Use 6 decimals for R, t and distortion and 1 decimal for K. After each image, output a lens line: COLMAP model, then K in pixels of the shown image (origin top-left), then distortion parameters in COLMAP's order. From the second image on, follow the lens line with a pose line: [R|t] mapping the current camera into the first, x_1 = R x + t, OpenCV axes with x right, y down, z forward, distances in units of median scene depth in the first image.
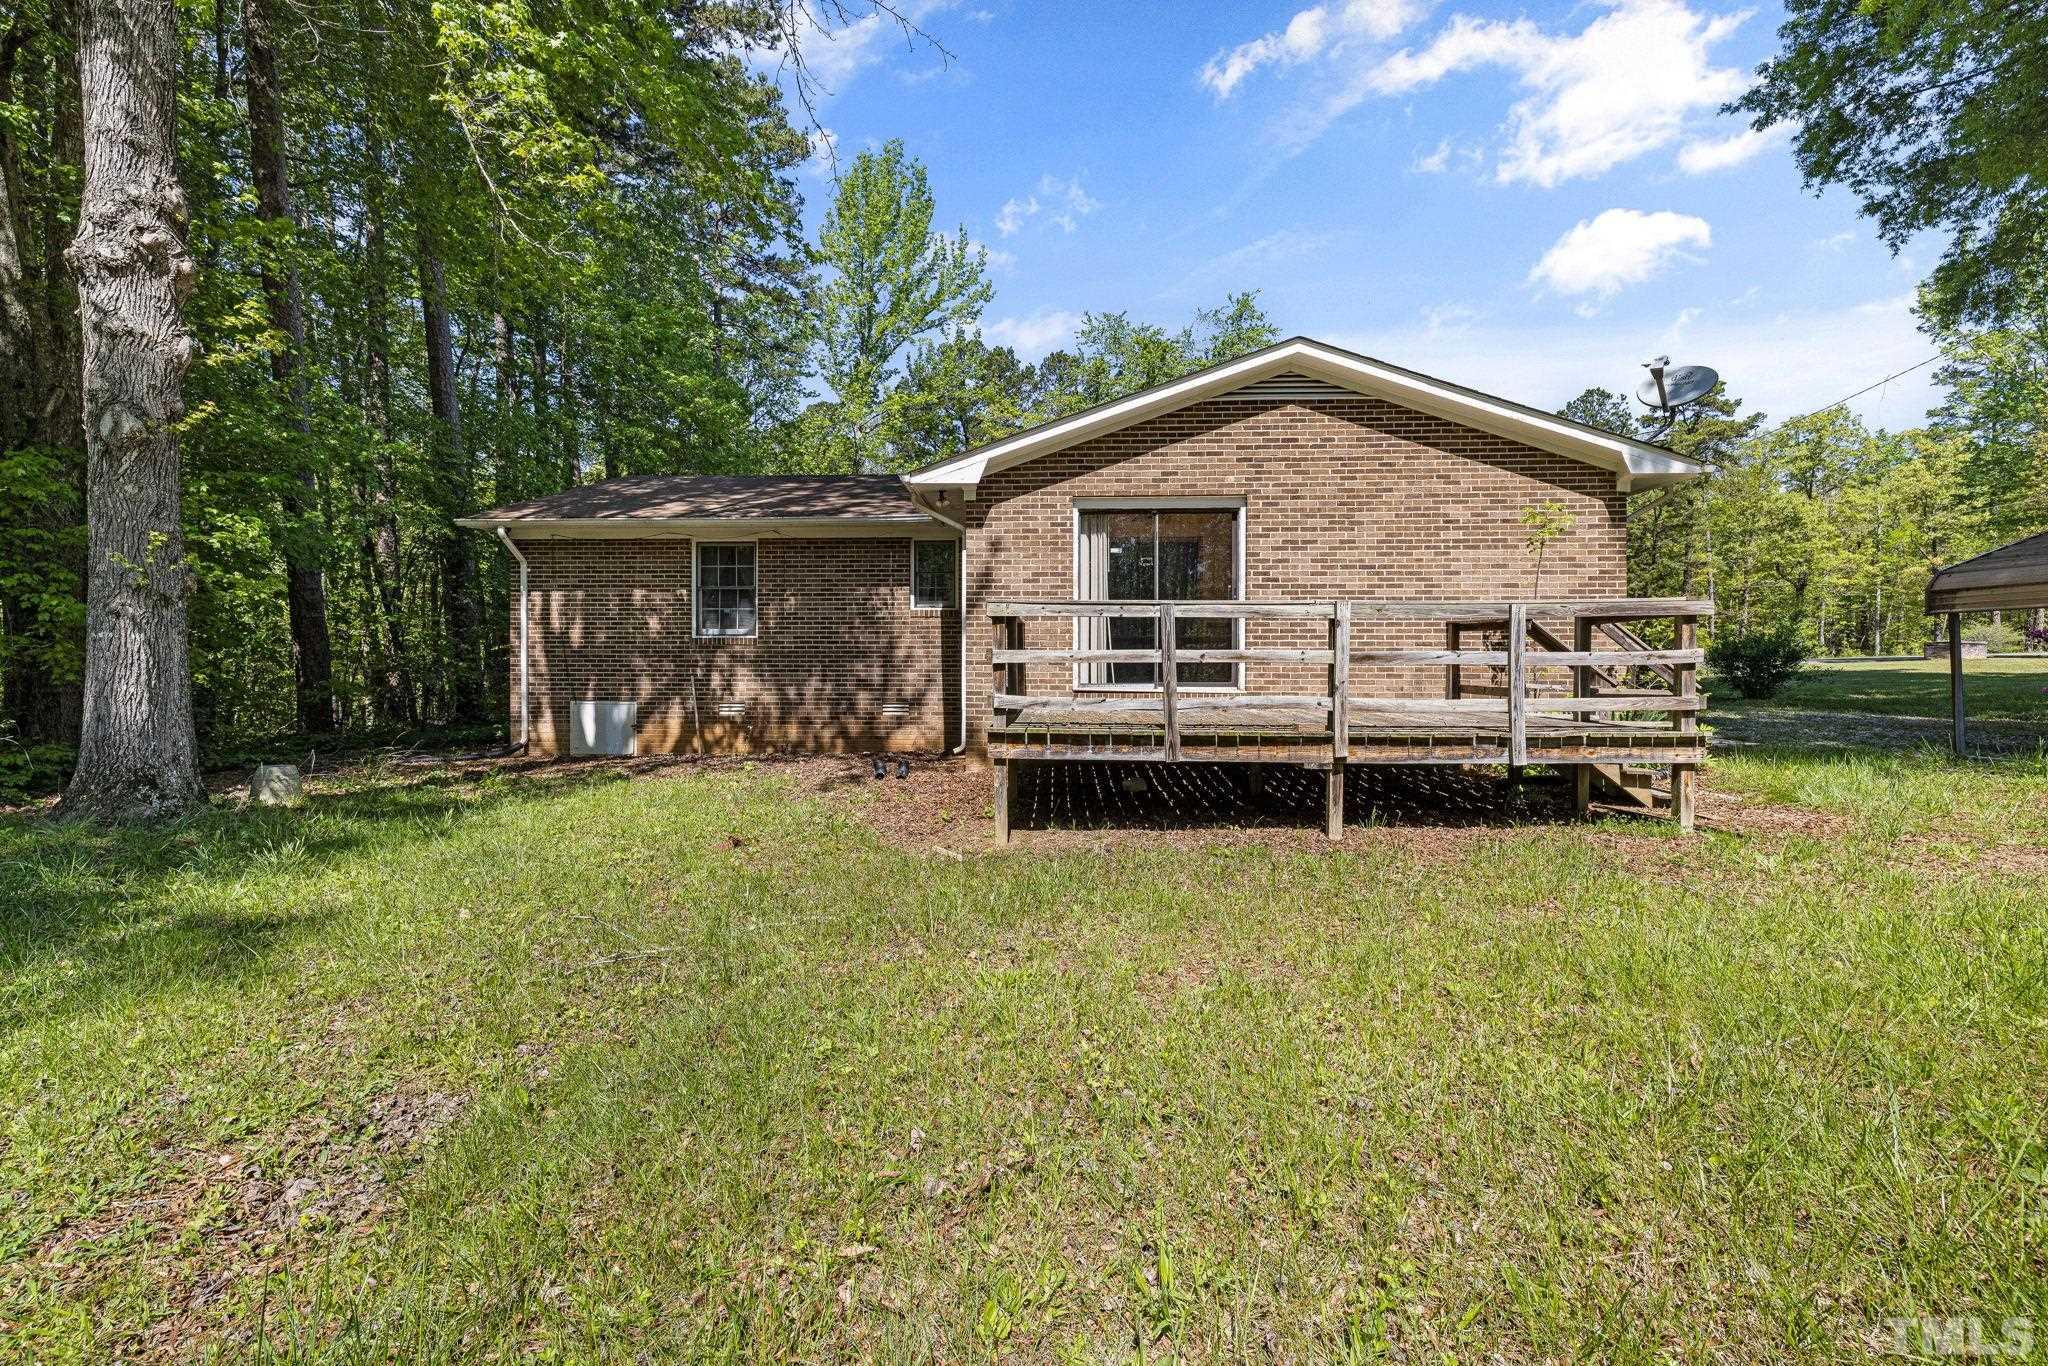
lens RADIAL K [[998.2, 0, 931.9], [0, 998.2, 672.3], [0, 0, 1]] dist [-0.003210, -0.000092]
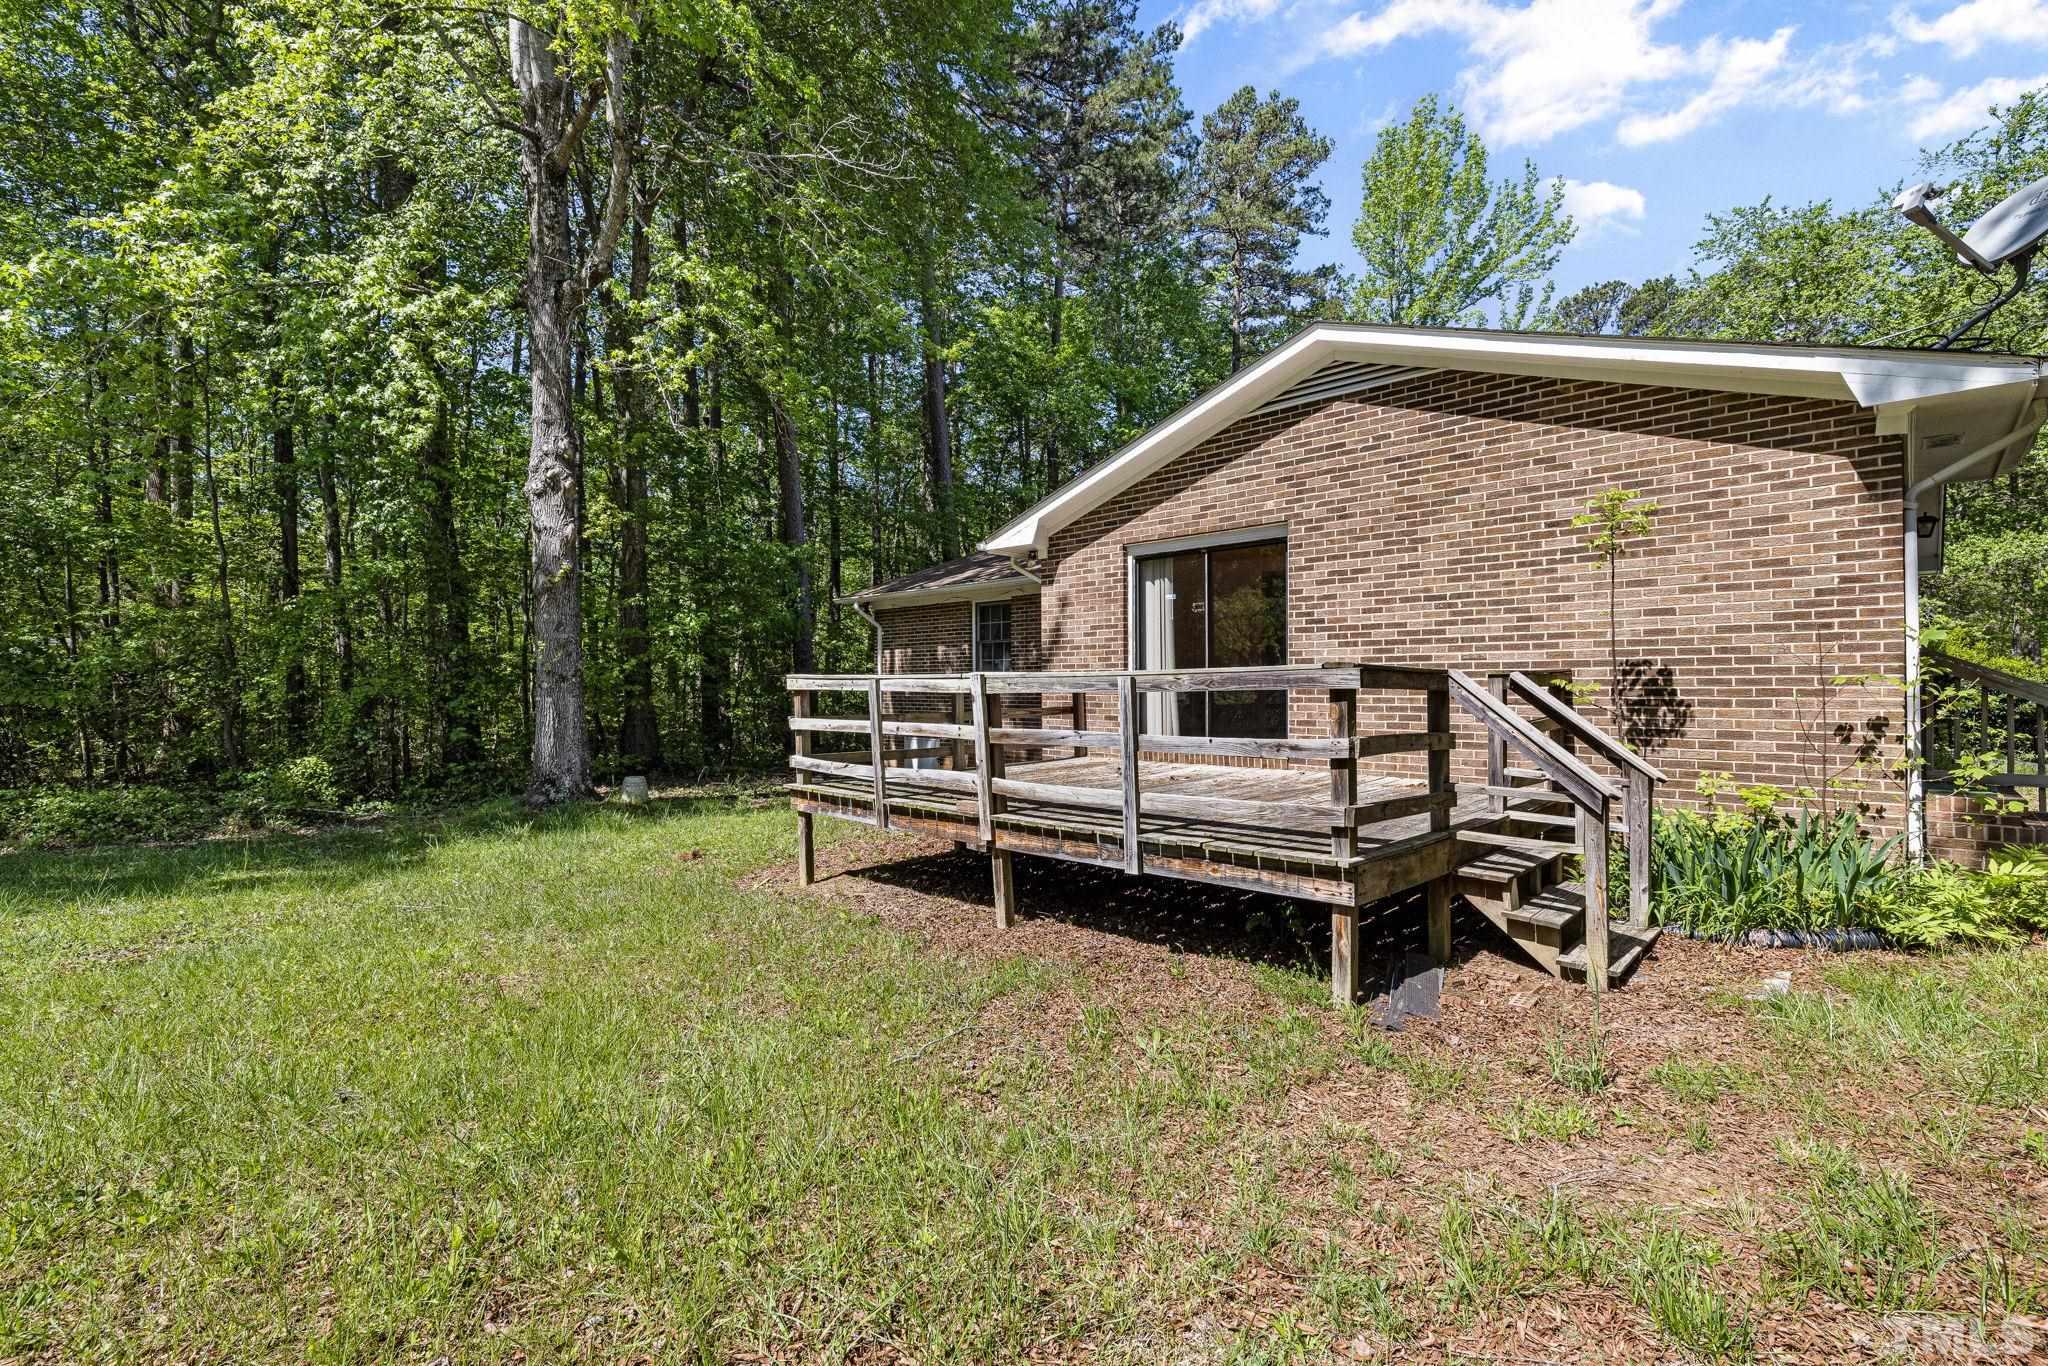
lens RADIAL K [[998.2, 0, 931.9], [0, 998.2, 672.3], [0, 0, 1]] dist [-0.003210, -0.000092]
pose [[0.685446, -0.015045, -0.727968, 0.719074], [0.003908, 0.999848, -0.016984, -0.038815], [0.728113, 0.008797, 0.685401, 0.216030]]
